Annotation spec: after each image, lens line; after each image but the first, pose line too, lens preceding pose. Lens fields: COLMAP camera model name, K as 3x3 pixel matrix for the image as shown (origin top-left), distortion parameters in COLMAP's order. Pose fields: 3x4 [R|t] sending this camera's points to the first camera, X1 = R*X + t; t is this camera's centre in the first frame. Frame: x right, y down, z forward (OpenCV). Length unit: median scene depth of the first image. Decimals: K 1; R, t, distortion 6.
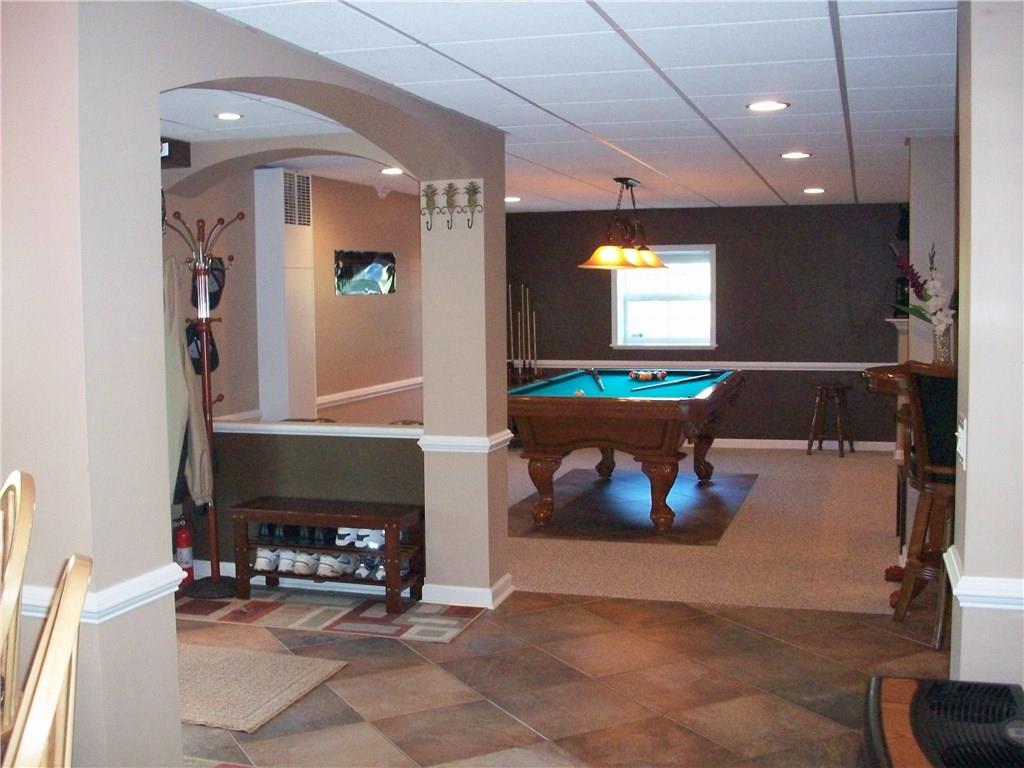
lens RADIAL K [[1153.6, 0, 512.0], [0, 1153.6, 384.0], [0, 0, 1]] dist [-0.135082, 0.052178]
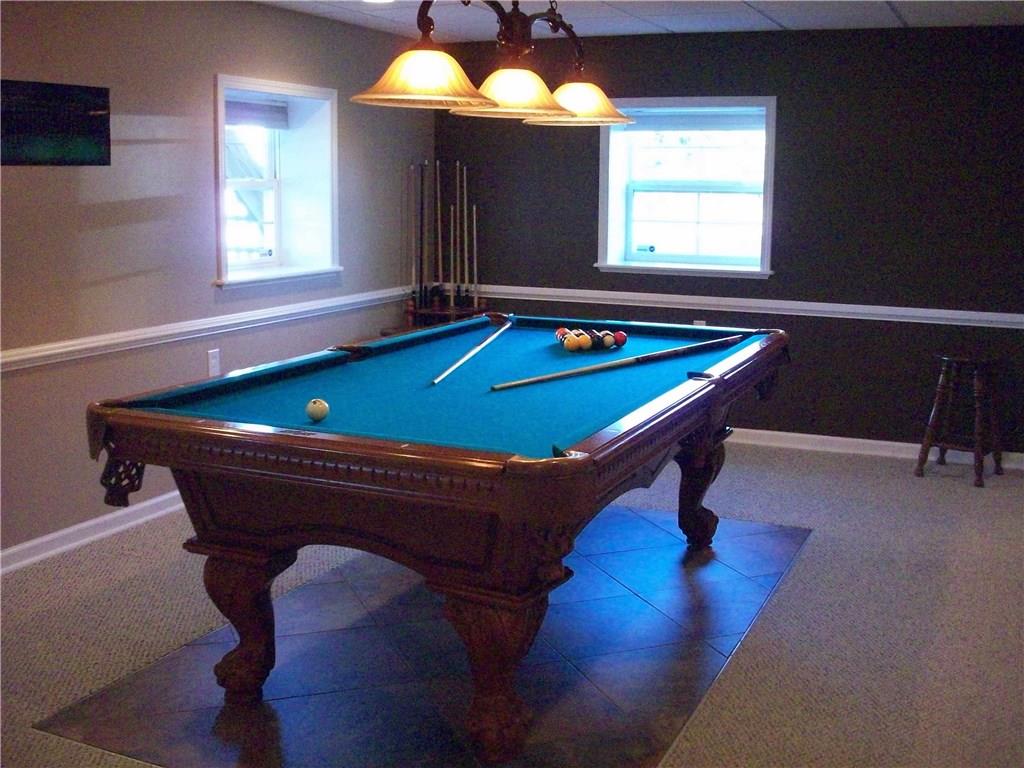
lens RADIAL K [[1153.6, 0, 512.0], [0, 1153.6, 384.0], [0, 0, 1]] dist [-0.135082, 0.052178]
pose [[0.993173, 0.043563, -0.108209, 0.121329], [-0.033923, 0.995419, 0.089385, -0.026297], [0.111607, -0.085104, 0.990102, 0.437544]]
